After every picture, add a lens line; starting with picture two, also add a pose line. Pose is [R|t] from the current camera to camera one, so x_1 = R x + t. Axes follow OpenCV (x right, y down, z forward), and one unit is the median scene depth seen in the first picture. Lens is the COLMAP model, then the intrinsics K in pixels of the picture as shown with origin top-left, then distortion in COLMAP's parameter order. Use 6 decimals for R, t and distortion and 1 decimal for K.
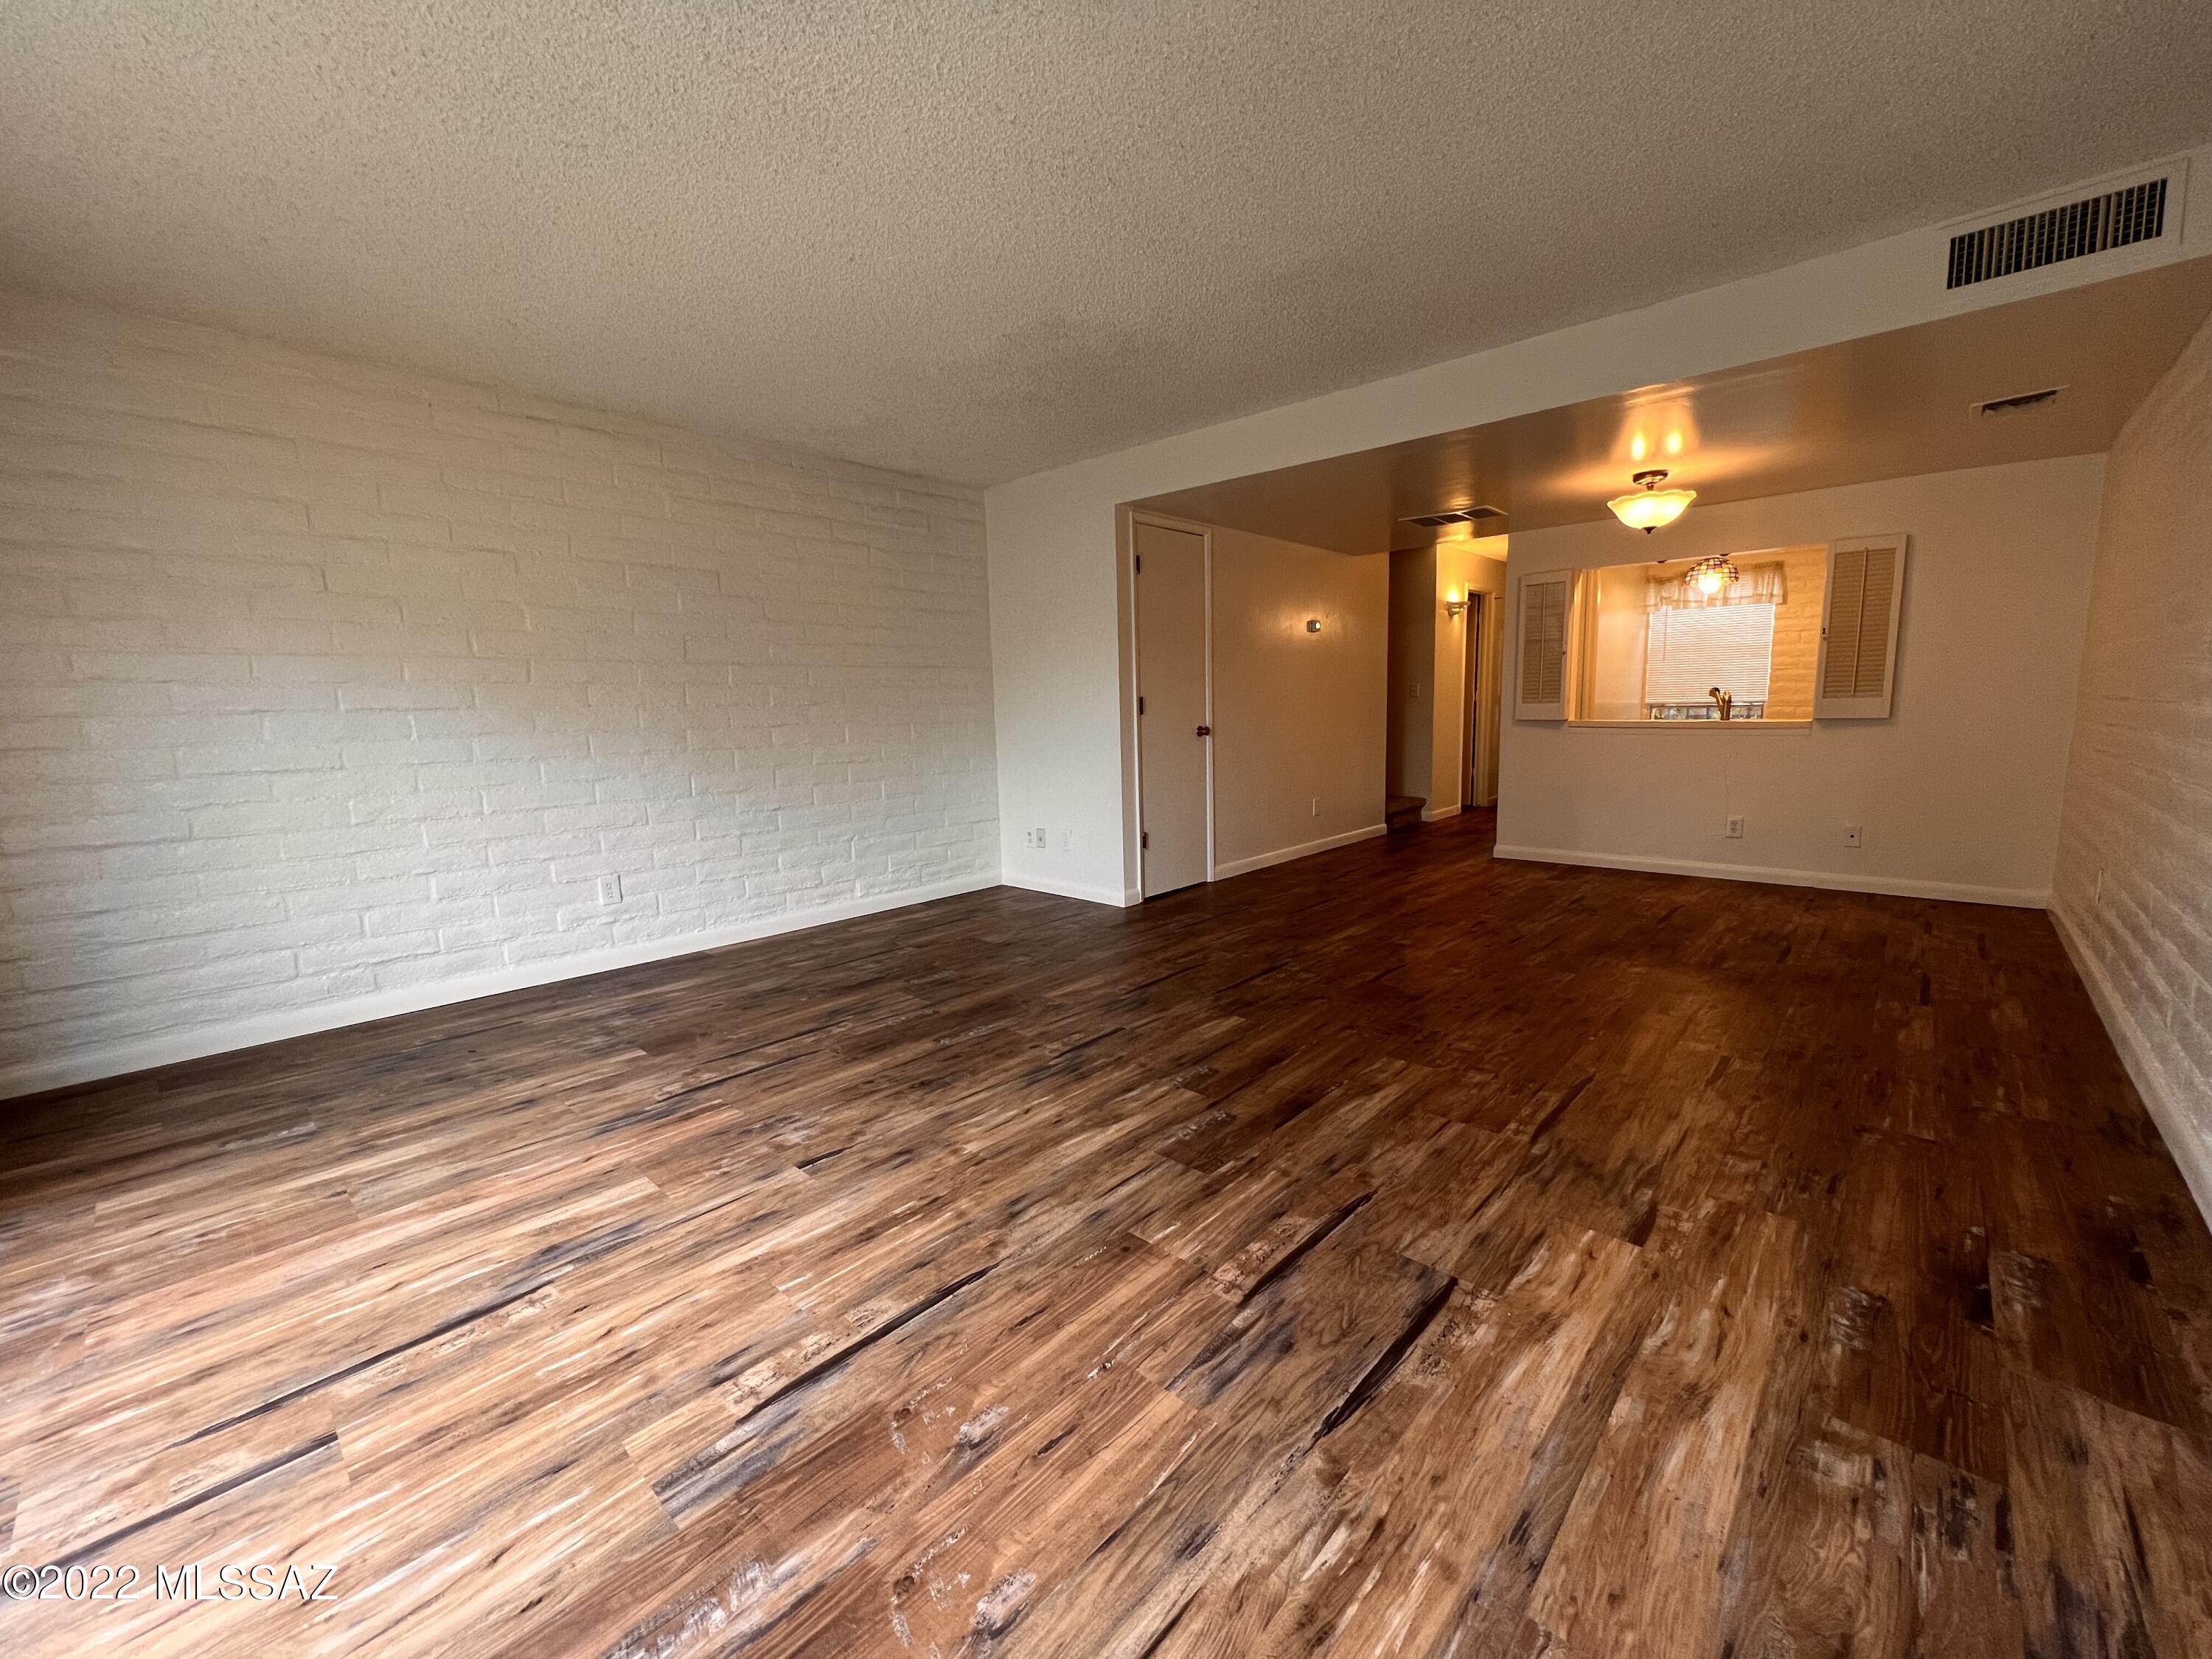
lens RADIAL K [[884.5, 0, 1105.7], [0, 884.5, 830.3], [0, 0, 1]] dist [-0.001330, 0.000405]
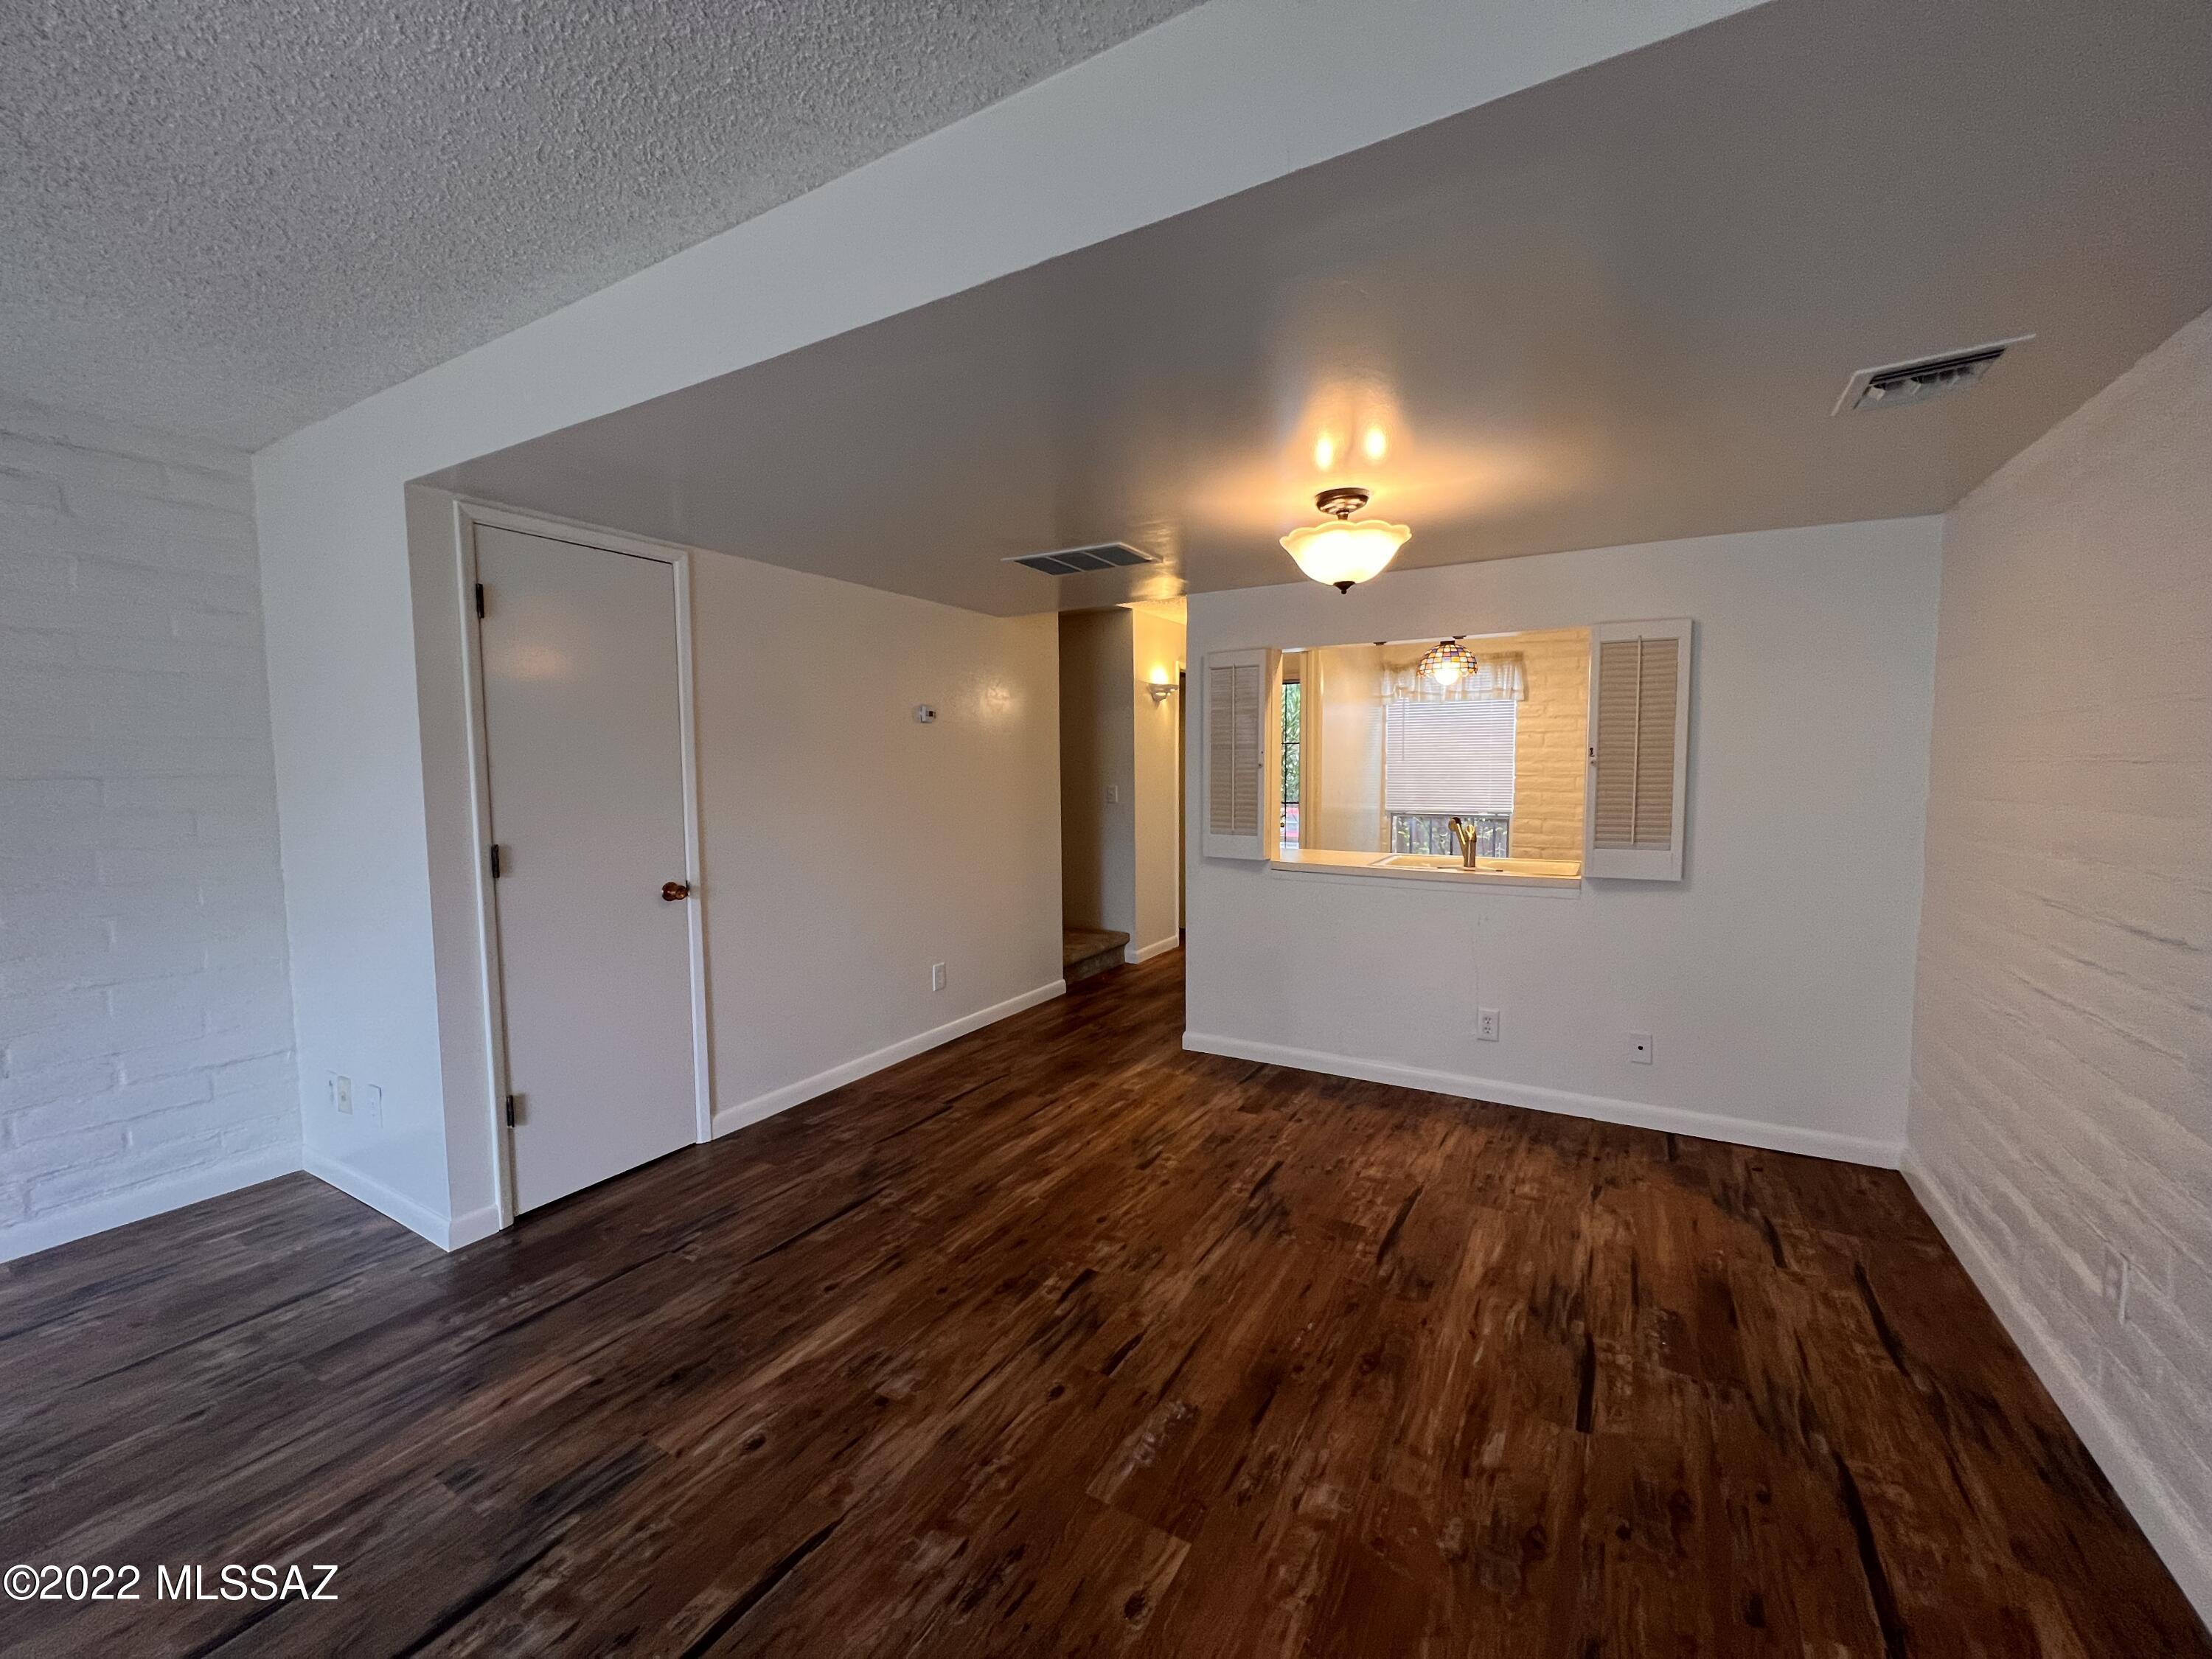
lens RADIAL K [[884.5, 0, 1100.1], [0, 884.5, 836.2], [0, 0, 1]] dist [-0.001330, 0.000405]
pose [[0.977651, 0.000881, 0.210235, 0.337405], [0.012785, 0.997891, -0.063634, -0.139202], [-0.209847, 0.064899, 0.975578, 0.475194]]
